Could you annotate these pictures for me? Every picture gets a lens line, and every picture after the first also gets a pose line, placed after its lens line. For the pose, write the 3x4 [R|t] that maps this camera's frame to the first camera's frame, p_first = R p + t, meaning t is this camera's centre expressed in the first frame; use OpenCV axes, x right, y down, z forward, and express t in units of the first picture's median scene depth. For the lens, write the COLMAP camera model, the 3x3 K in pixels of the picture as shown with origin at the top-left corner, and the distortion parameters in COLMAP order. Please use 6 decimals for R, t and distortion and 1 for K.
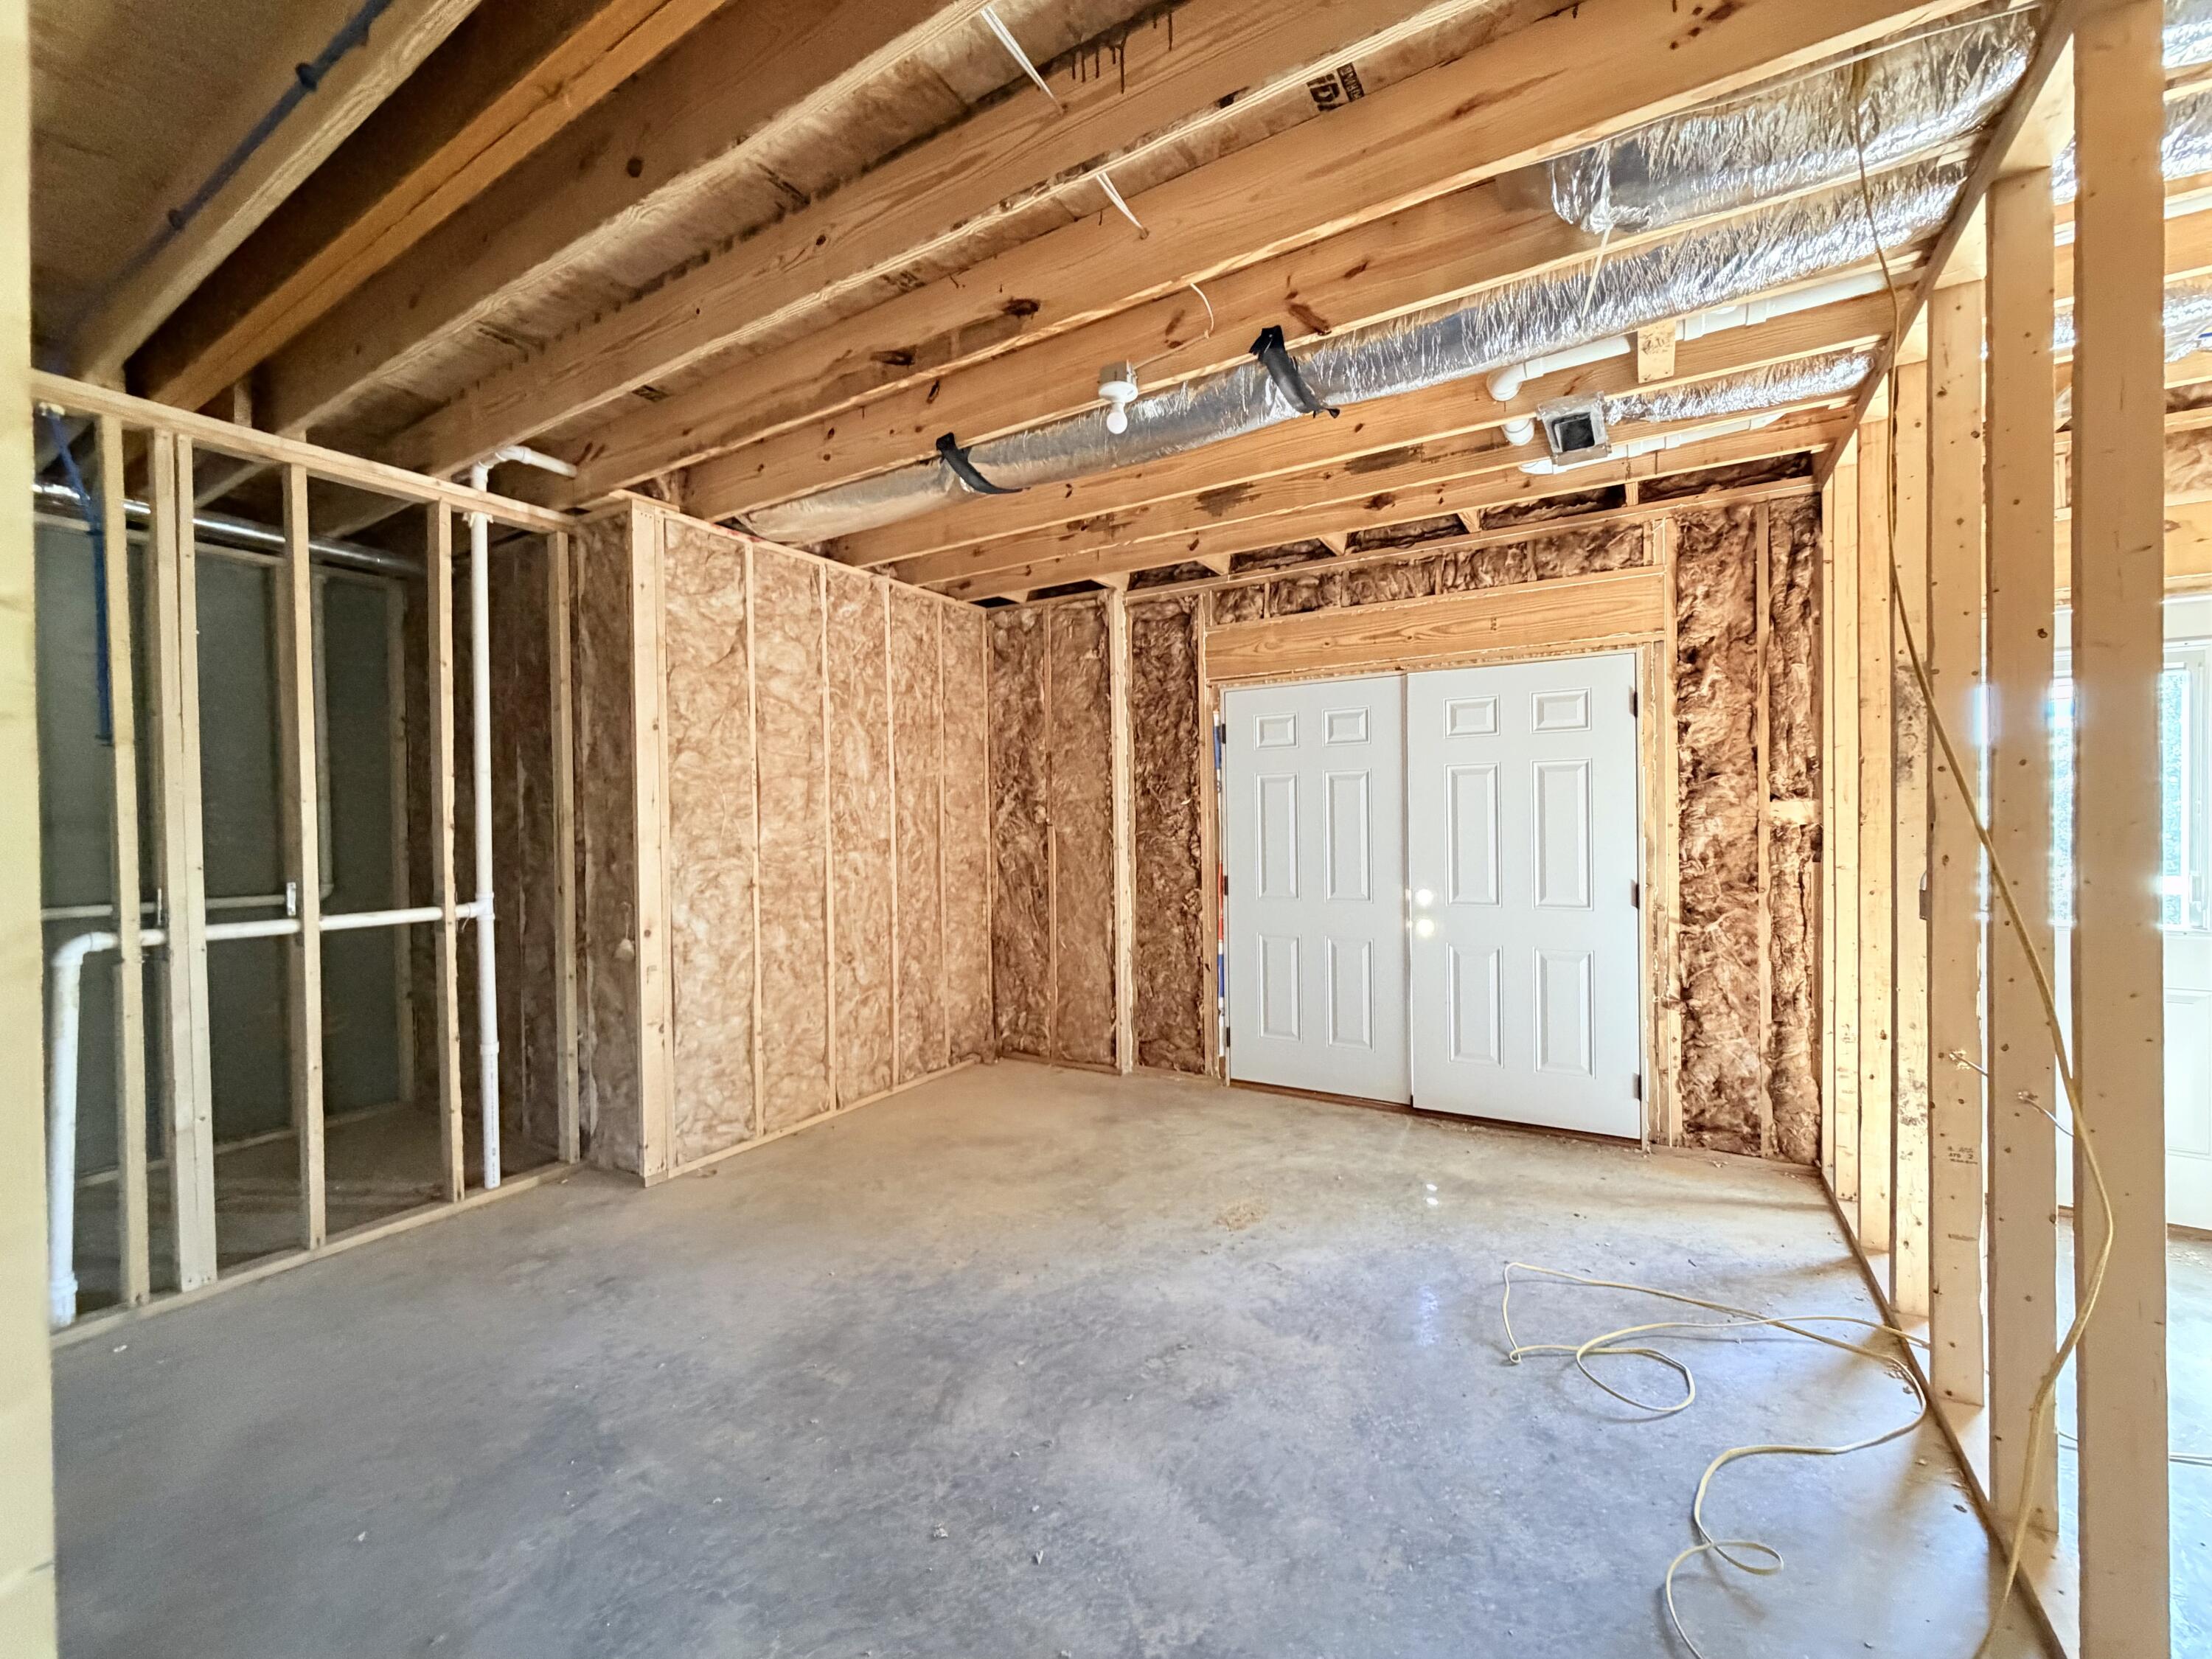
lens RADIAL K [[879.7, 0, 1114.3], [0, 879.7, 831.1], [0, 0, 1]] dist [-0.001195, -0.000214]
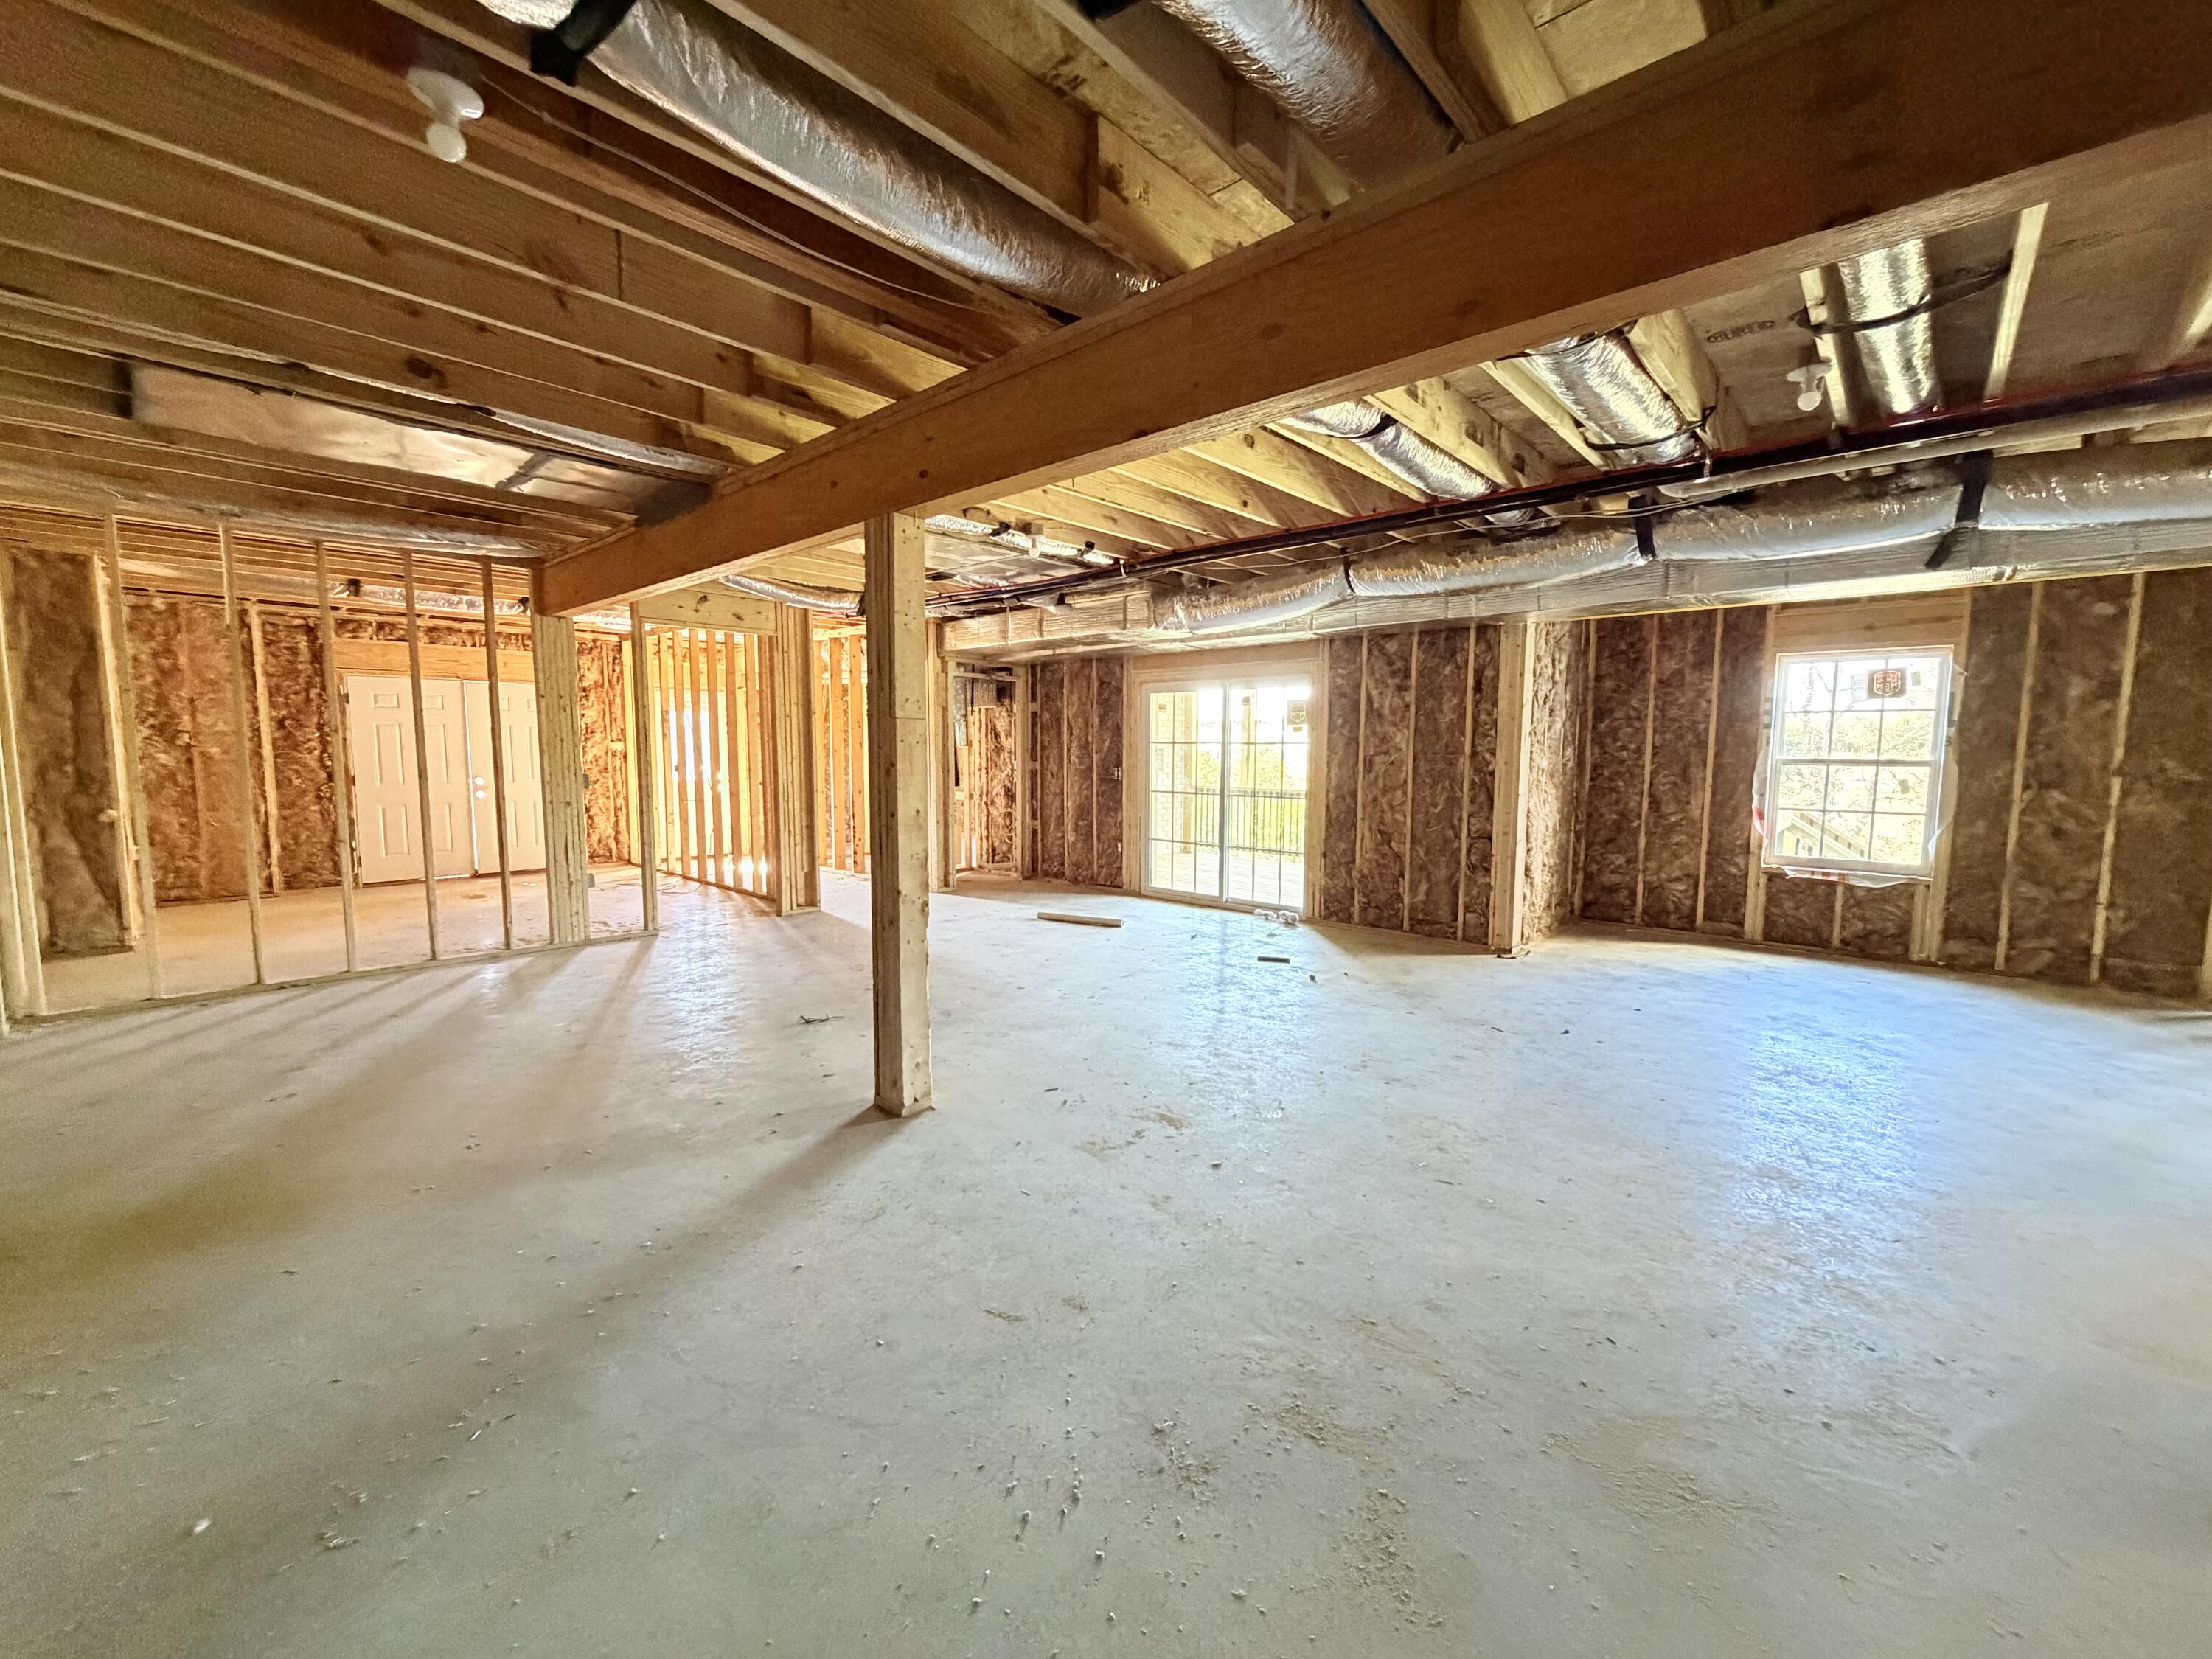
lens RADIAL K [[879.7, 0, 1114.3], [0, 879.7, 831.1], [0, 0, 1]] dist [-0.001195, -0.000214]
pose [[0.200271, -0.079946, 0.976473, -1.316807], [0.000021, 0.996666, 0.081595, 0.015998], [-0.979741, -0.016321, 0.199605, -0.908078]]
